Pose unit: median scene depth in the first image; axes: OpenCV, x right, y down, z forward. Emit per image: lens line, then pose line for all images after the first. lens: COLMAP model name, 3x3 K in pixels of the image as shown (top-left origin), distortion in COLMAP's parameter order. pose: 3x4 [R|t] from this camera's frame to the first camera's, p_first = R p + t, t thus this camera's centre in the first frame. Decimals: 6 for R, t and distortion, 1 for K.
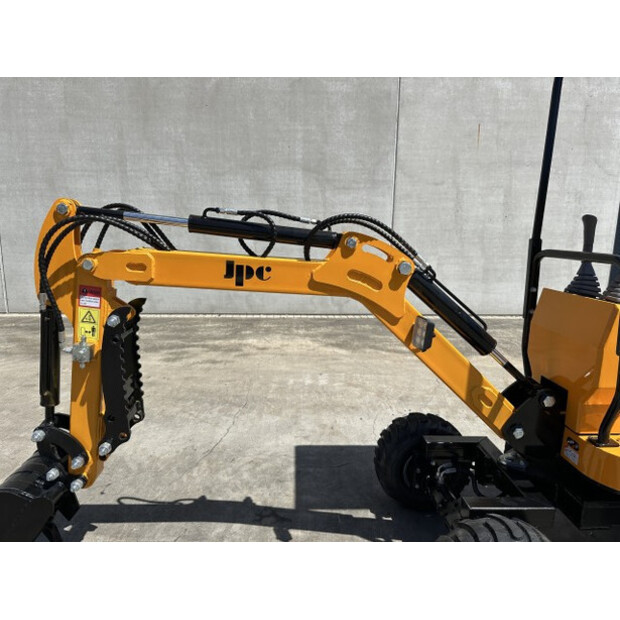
lens RADIAL K [[441.1, 0, 310.0], [0, 441.1, 310.0], [0, 0, 1]] dist [0.078060, -0.118609]
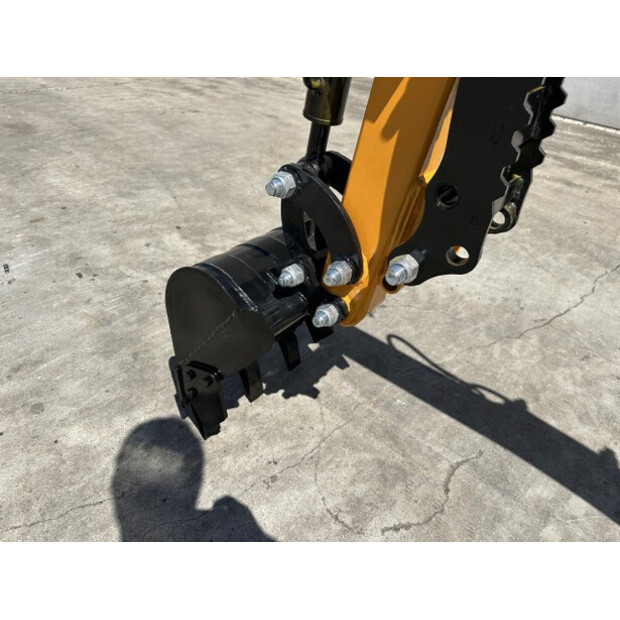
lens RADIAL K [[432.3, 0, 312.6], [0, 432.3, 309.4], [0, 0, 1]] dist [0.077604, -0.115946]
pose [[0.764966, 0.431711, -0.477967, -0.077981], [-0.209880, 0.868682, 0.448711, 0.045354], [0.608916, -0.242933, 0.755119, 0.158671]]
